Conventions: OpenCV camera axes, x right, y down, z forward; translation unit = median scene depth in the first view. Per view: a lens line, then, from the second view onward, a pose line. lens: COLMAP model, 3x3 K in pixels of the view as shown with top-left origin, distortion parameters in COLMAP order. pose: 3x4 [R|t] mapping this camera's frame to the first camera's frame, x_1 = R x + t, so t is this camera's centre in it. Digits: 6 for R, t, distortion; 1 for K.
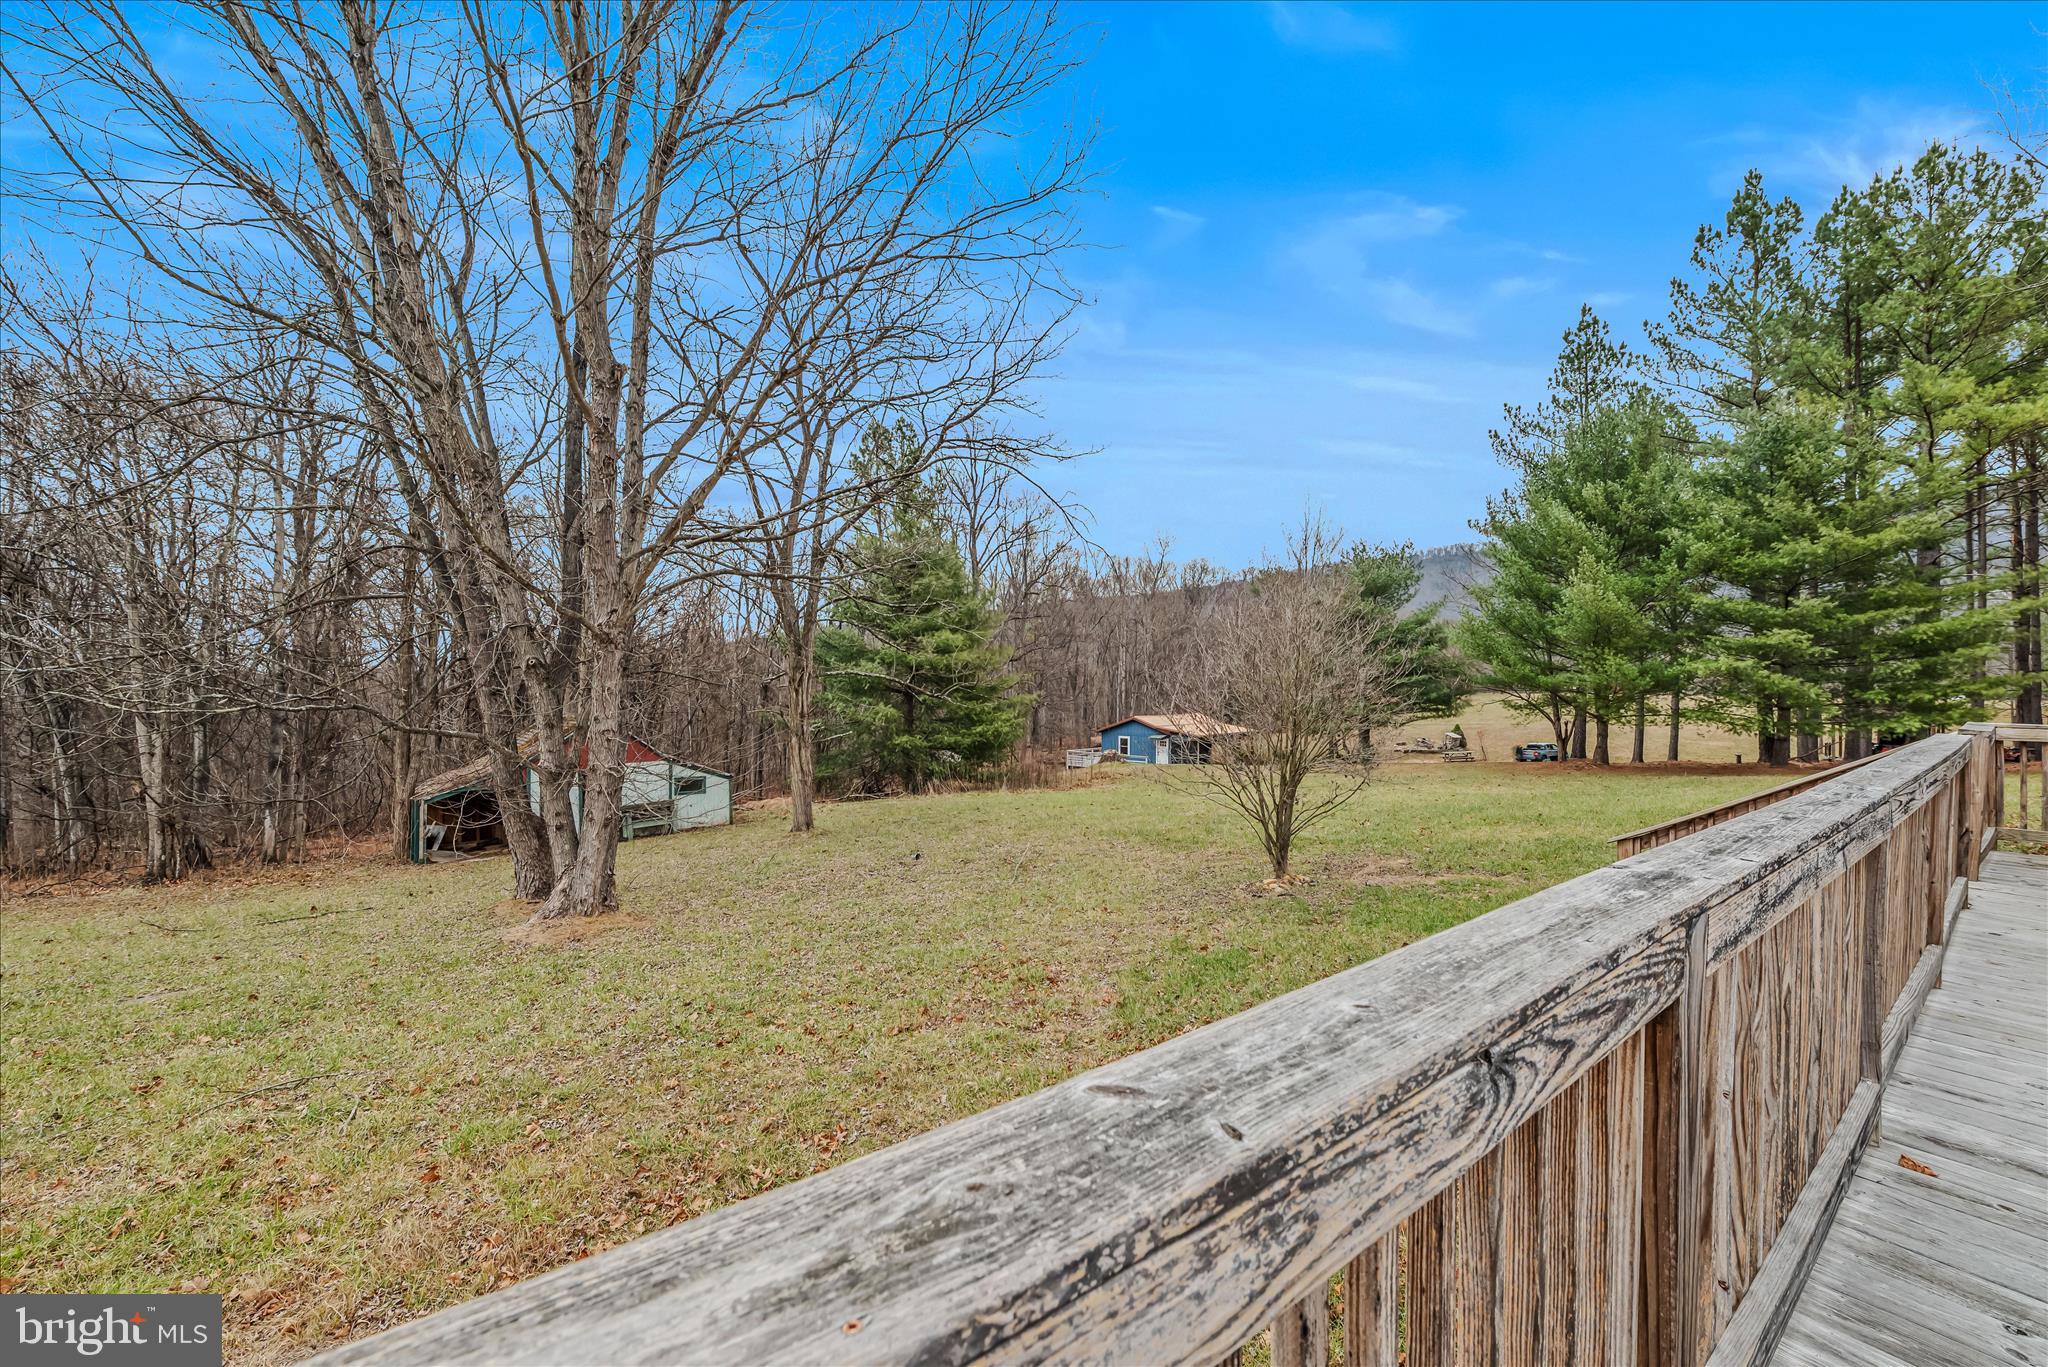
lens RADIAL K [[819.8, 0, 1033.6], [0, 819.8, 686.9], [0, 0, 1]] dist [0.000894, -0.000171]
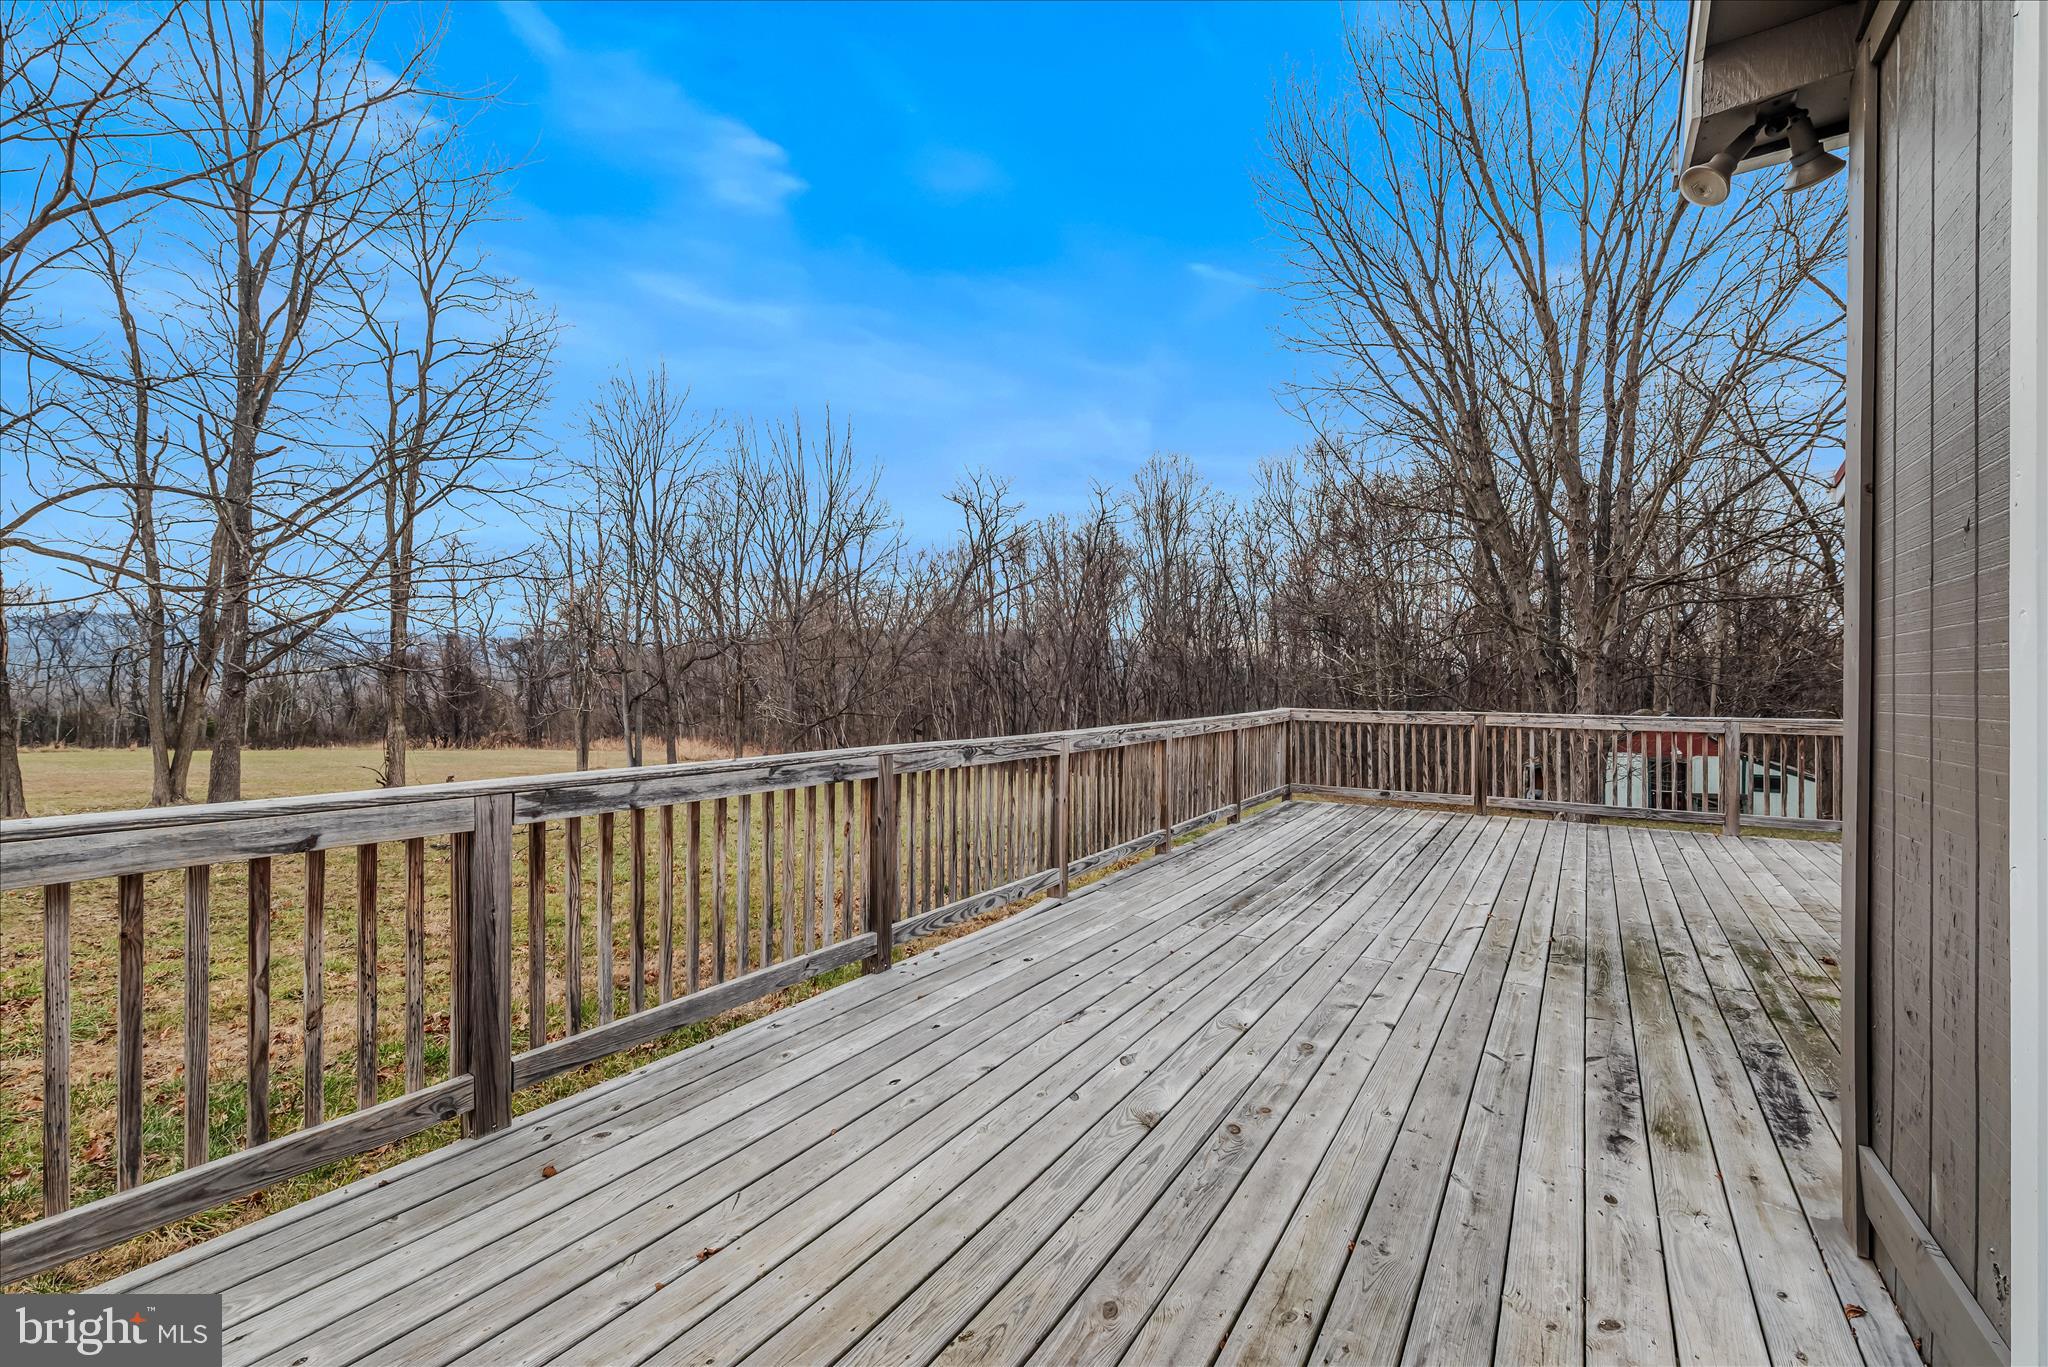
lens RADIAL K [[819.8, 0, 1033.6], [0, 819.8, 686.9], [0, 0, 1]] dist [0.000894, -0.000171]
pose [[0.311606, 0.005547, -0.950195, 0.973973], [-0.009232, 0.999953, 0.002810, 0.009635], [0.950167, 0.007897, 0.311642, -0.745565]]
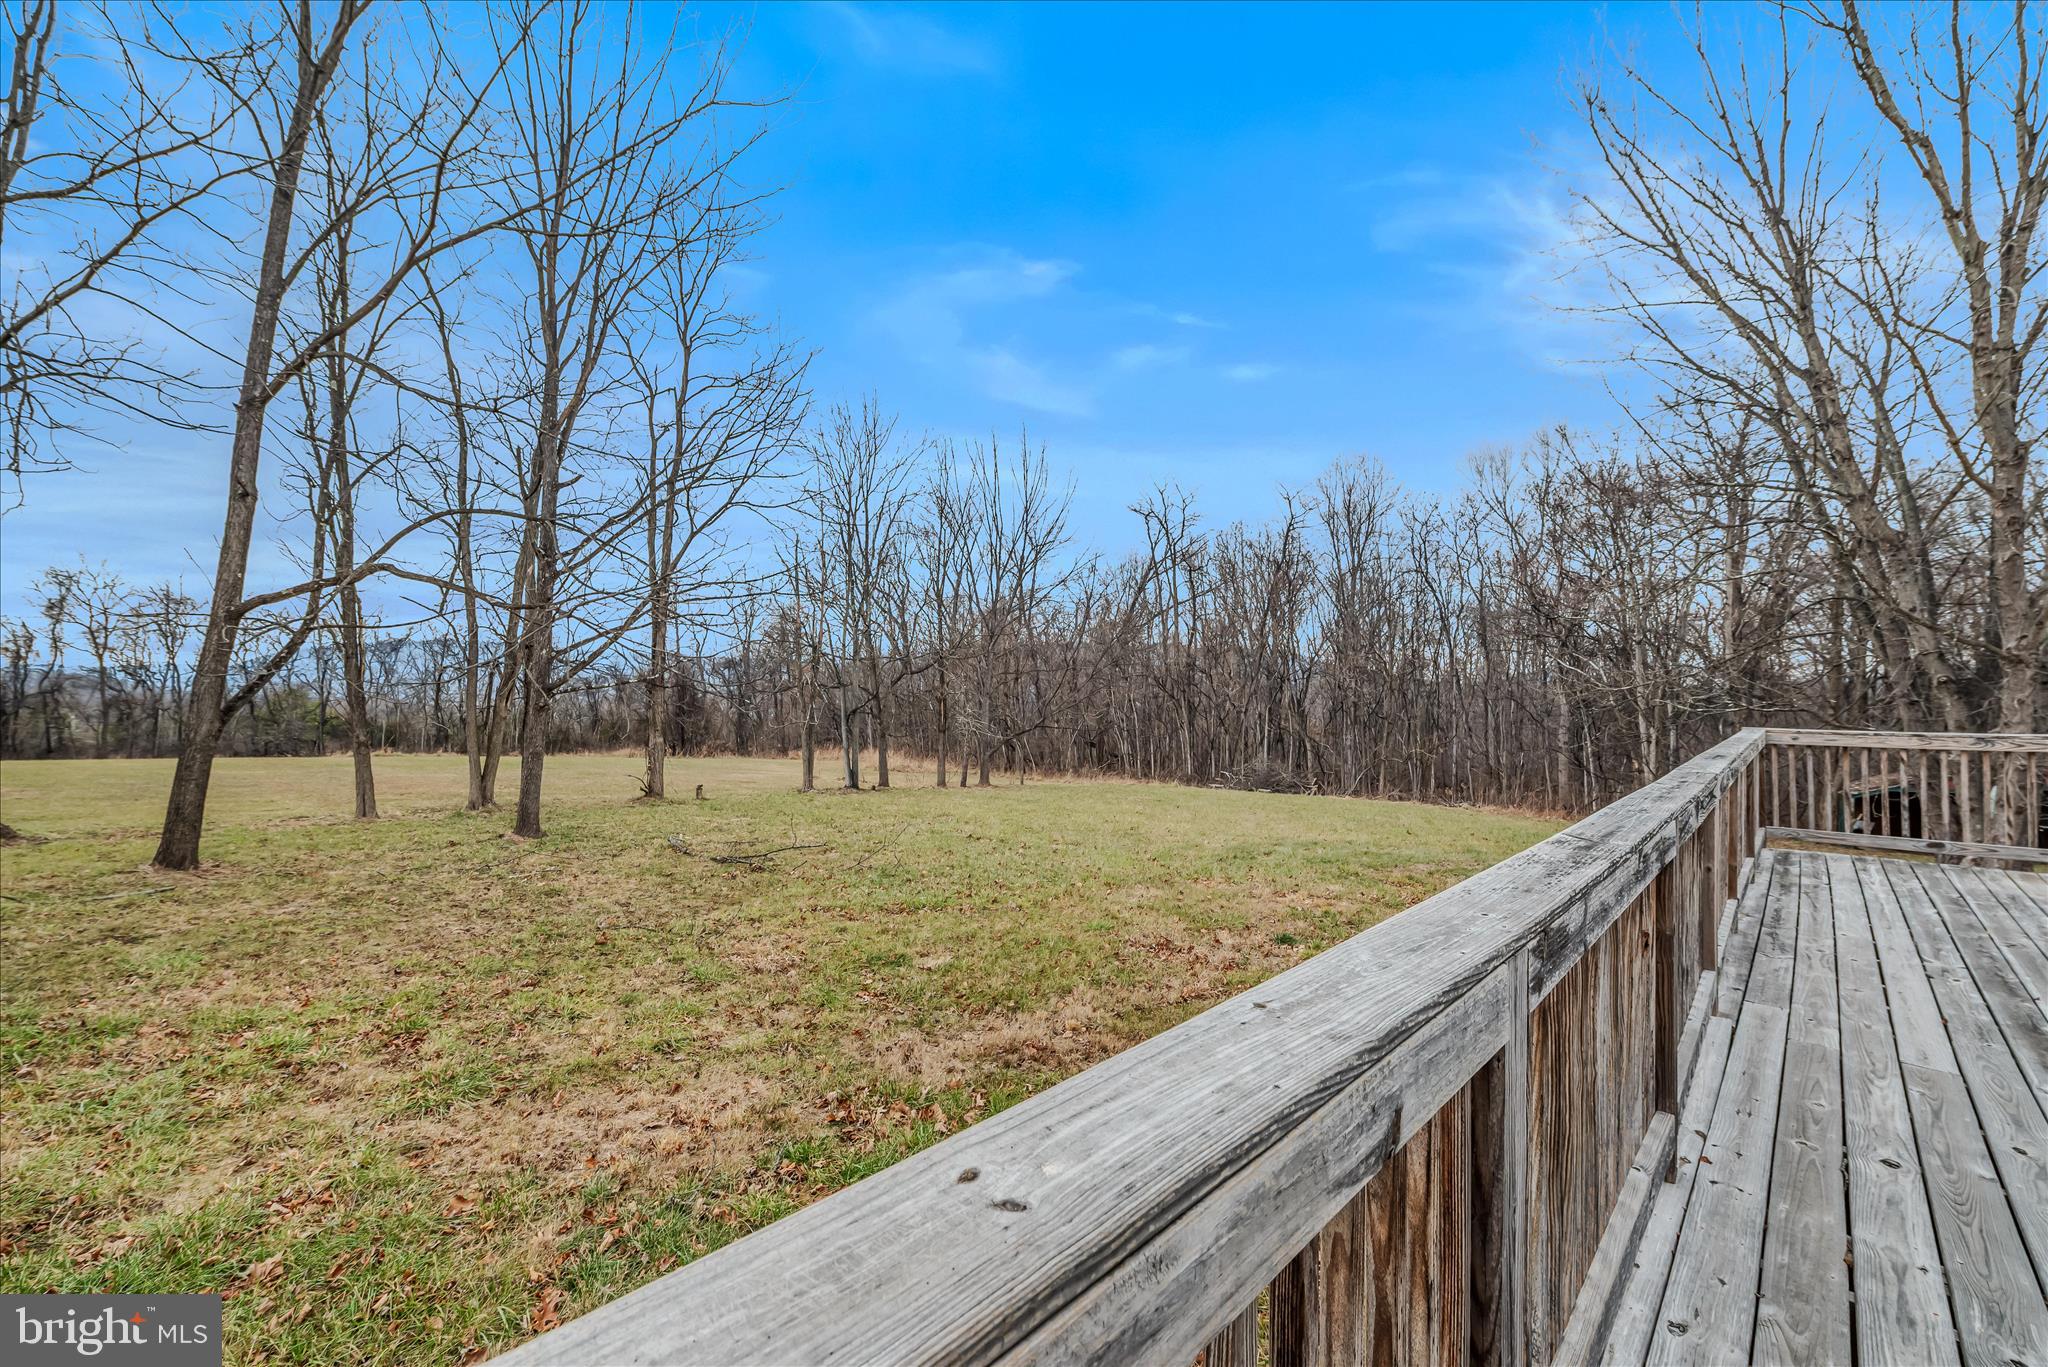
lens RADIAL K [[801.4, 0, 1035.1], [0, 801.4, 689.5], [0, 0, 1]] dist [-0.002357, -0.000349]
pose [[0.132505, -0.007433, -0.991154, 0.725052], [-0.006844, 0.999941, -0.008414, 0.010316], [0.991159, 0.007899, 0.132446, -0.955577]]
